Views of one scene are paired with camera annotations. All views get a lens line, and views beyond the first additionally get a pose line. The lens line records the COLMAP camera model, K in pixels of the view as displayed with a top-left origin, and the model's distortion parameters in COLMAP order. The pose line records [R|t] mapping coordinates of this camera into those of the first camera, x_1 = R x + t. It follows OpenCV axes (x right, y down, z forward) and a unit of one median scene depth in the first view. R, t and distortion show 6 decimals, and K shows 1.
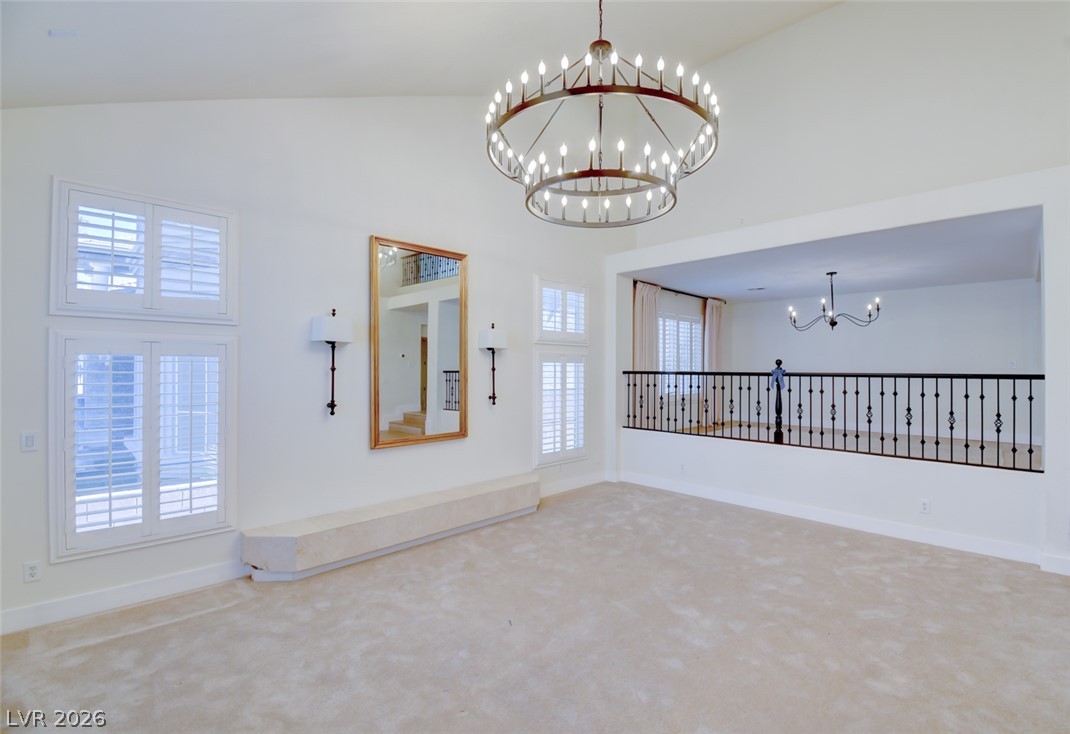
lens RADIAL K [[479.5, 0, 535.0], [0, 479.5, 367.0], [0, 0, 1]] dist [0.002454, -0.000022]
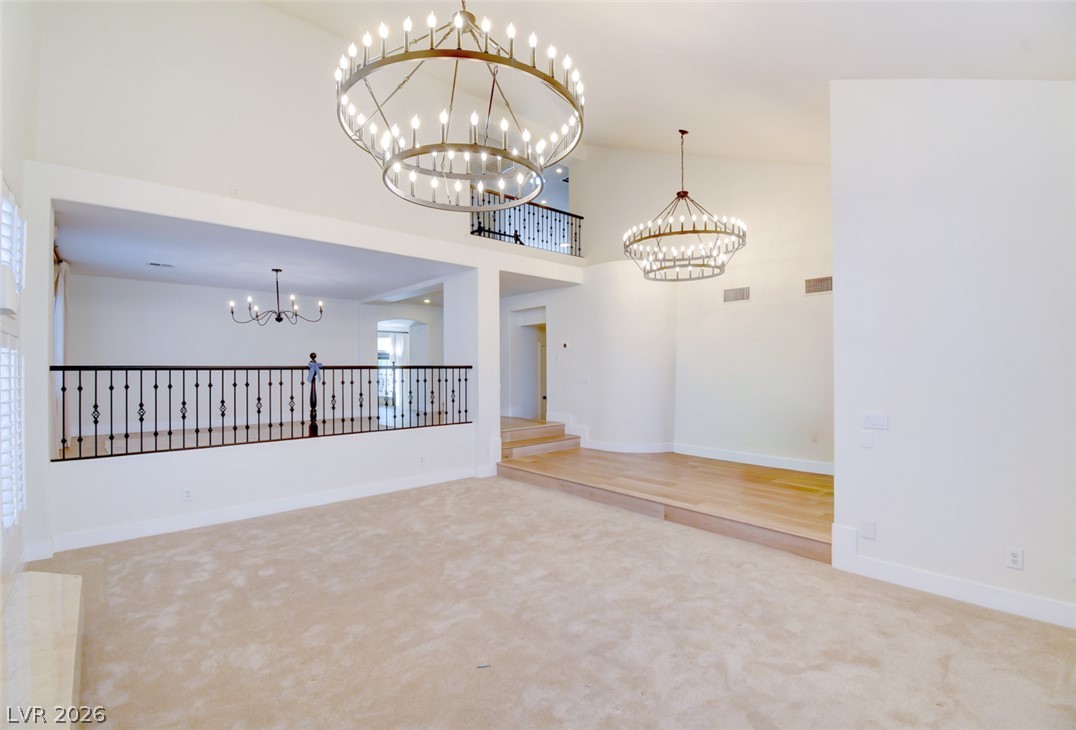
lens RADIAL K [[494.0, 0, 538.0], [0, 494.0, 365.0], [0, 0, 1]] dist [-0.002321, -0.000216]
pose [[0.045070, -0.007328, 0.998957, -0.504106], [-0.006498, 0.999950, 0.007629, -0.001519], [-0.998963, -0.006836, 0.045020, 0.483853]]
